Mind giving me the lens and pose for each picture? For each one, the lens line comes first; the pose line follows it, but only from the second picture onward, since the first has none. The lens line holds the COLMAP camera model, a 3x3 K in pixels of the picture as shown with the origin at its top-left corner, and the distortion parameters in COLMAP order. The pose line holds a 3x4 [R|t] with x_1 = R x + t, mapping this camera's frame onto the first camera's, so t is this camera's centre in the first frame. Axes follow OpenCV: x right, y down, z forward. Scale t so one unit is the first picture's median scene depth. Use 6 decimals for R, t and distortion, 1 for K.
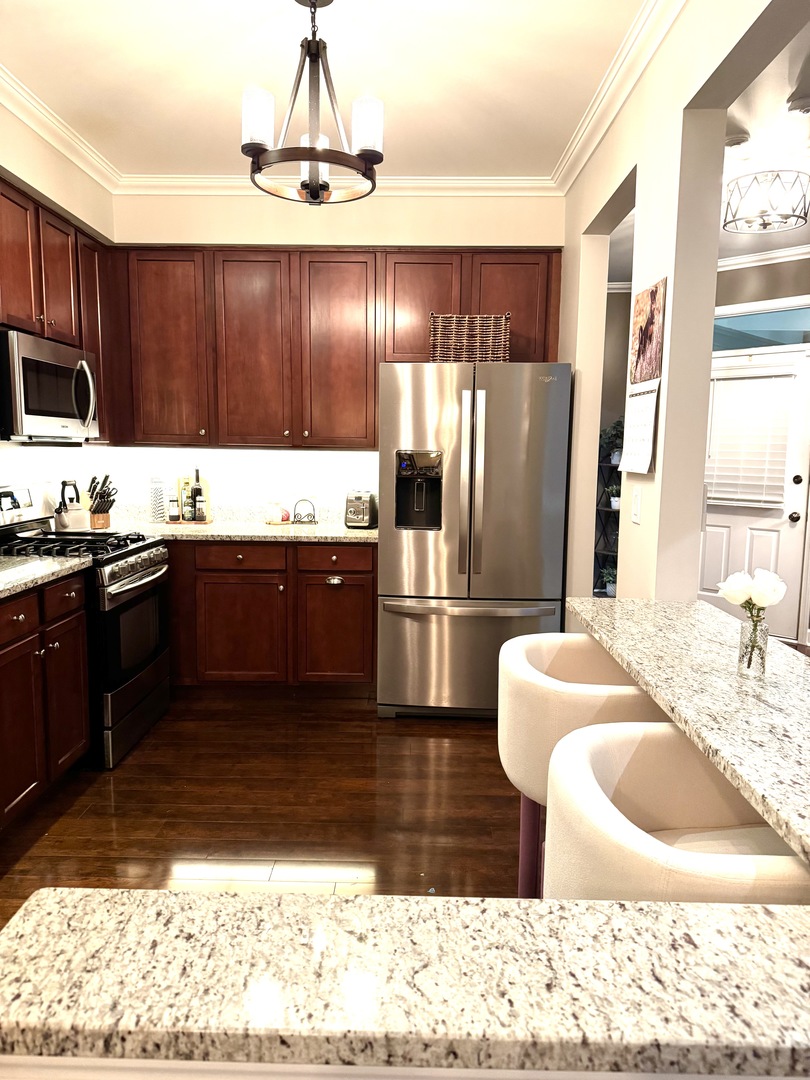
lens RADIAL K [[763.0, 0, 404.3], [0, 763.0, 542.7], [0, 0, 1]] dist [0.028429, -0.016574]
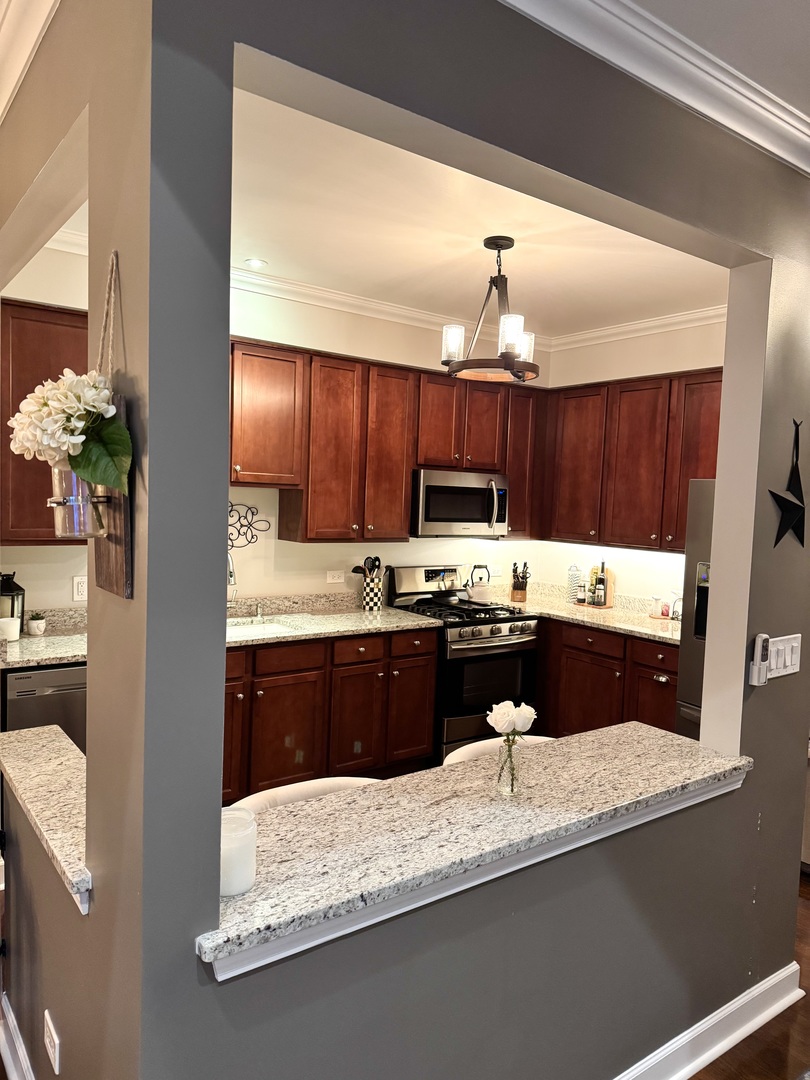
lens RADIAL K [[763.0, 0, 406.3], [0, 763.0, 541.9], [0, 0, 1]] dist [0.028429, -0.016574]
pose [[0.606367, 0.061575, -0.792797, 0.531158], [-0.128986, 0.991410, -0.021654, -0.068959], [0.784654, 0.115390, 0.609100, 0.042016]]
